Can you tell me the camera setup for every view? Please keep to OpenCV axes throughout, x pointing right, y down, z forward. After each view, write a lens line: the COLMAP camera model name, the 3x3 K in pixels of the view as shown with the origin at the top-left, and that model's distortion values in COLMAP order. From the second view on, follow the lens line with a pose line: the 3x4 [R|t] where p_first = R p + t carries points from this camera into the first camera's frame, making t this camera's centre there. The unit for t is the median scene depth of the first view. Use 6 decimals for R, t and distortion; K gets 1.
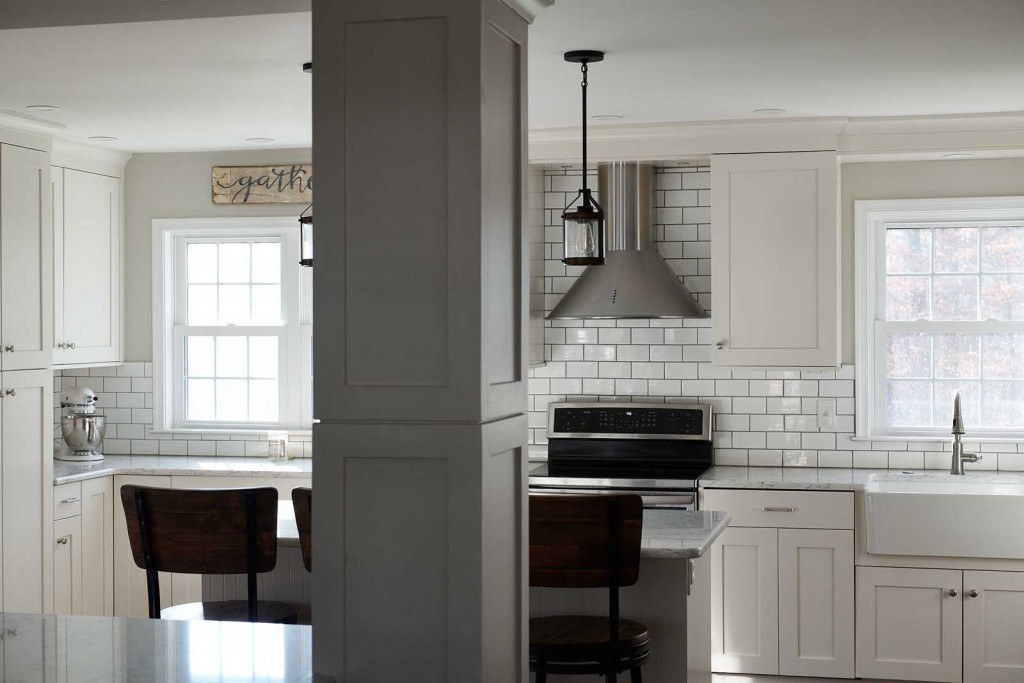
lens RADIAL K [[1515.8, 0, 509.0], [0, 1515.8, 338.9], [0, 0, 1]] dist [0.001971, 0.000000]
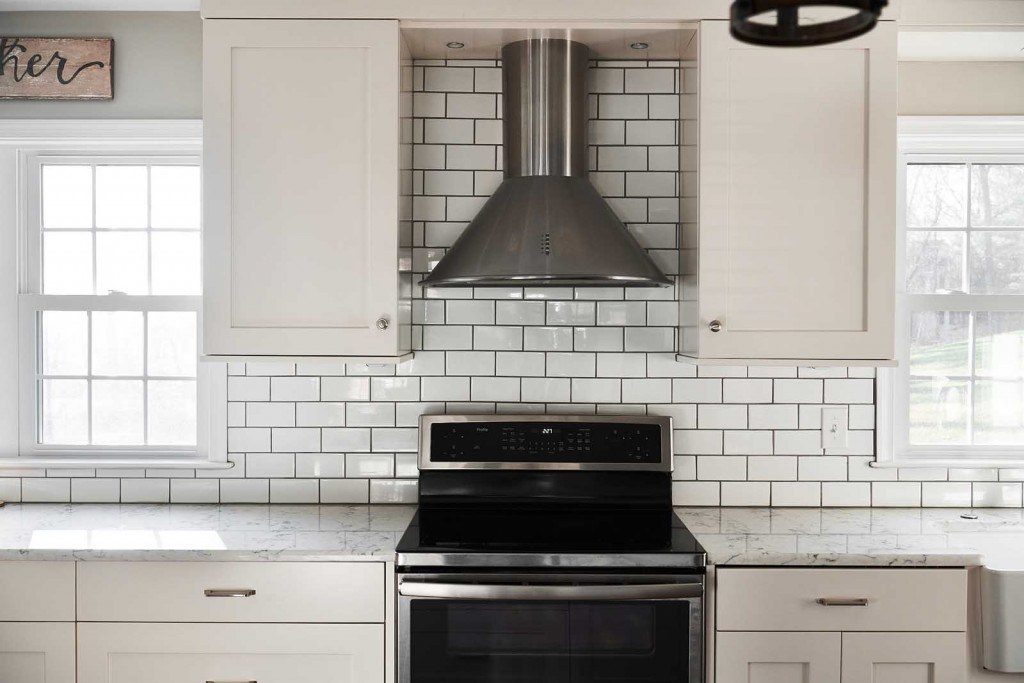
lens RADIAL K [[1005.2, 0, 521.7], [0, 1005.2, 345.8], [0, 0, 1]] dist [0.003687, 0.000000]
pose [[0.973209, 0.003197, 0.229901, -0.031412], [-0.004639, 0.999973, 0.005729, 0.010136], [-0.229876, -0.006642, 0.973197, 0.583681]]
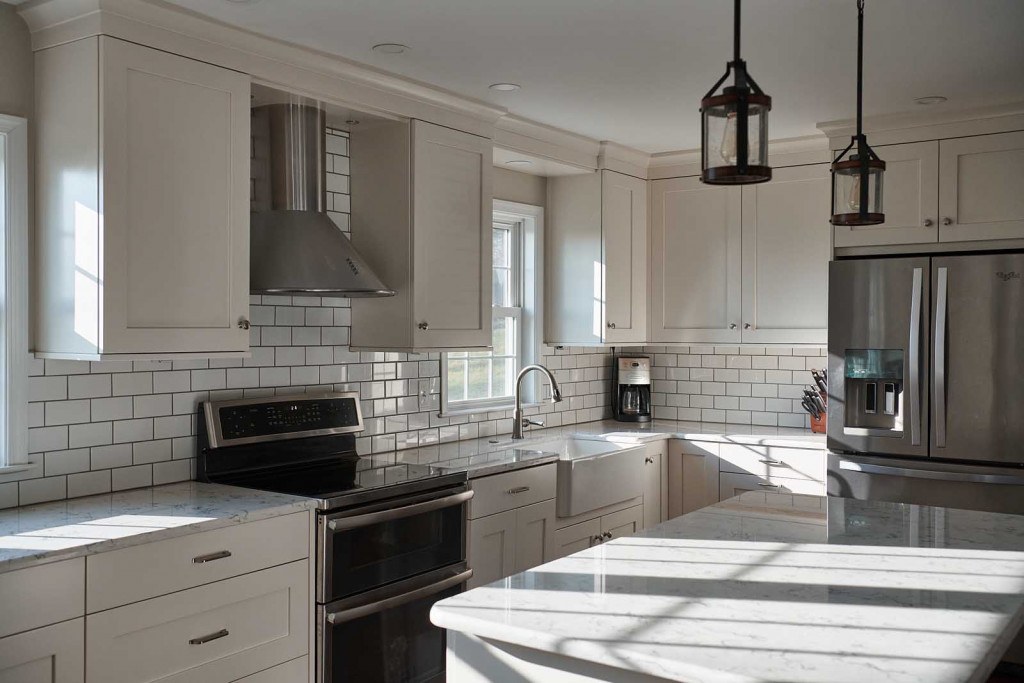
lens RADIAL K [[1005.2, 0, 512.5], [0, 1005.2, 339.8], [0, 0, 1]] dist [0.003687, 0.000000]
pose [[0.363541, -0.006808, 0.931553, -0.396086], [0.009128, 0.999951, 0.003746, 0.010573], [-0.931533, 0.007141, 0.363586, 0.686562]]
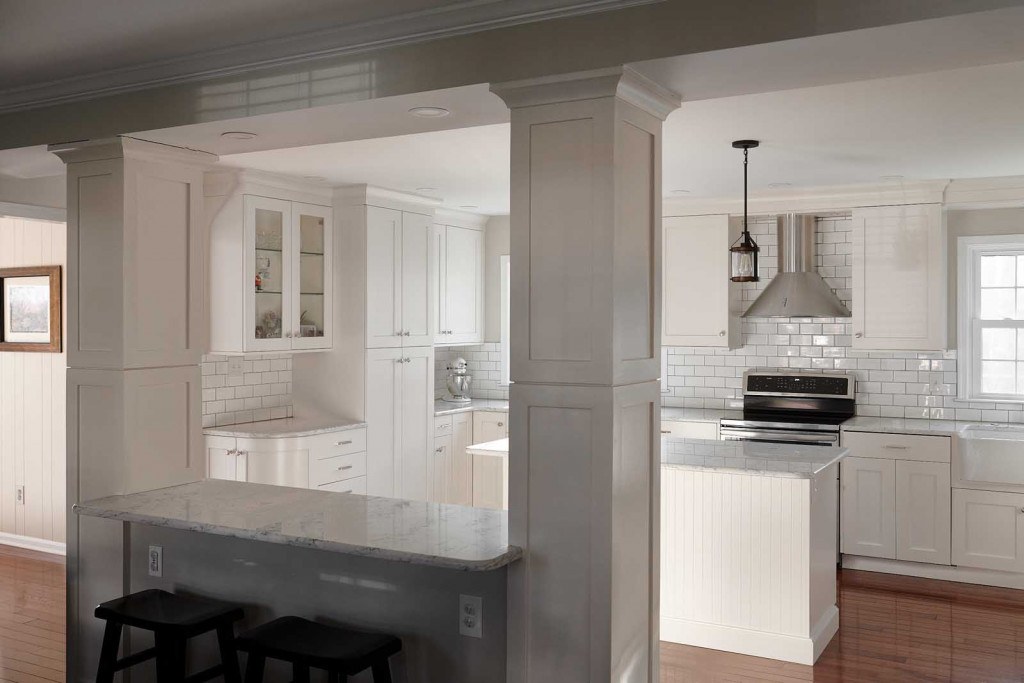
lens RADIAL K [[935.7, 0, 532.5], [0, 935.7, 324.4], [0, 0, 1]] dist [-0.014979, 0.000000]
pose [[0.969175, 0.005264, -0.246316, 0.052462], [-0.006538, 0.999969, -0.004355, -0.000387], [0.246285, 0.005831, 0.969180, 0.029353]]
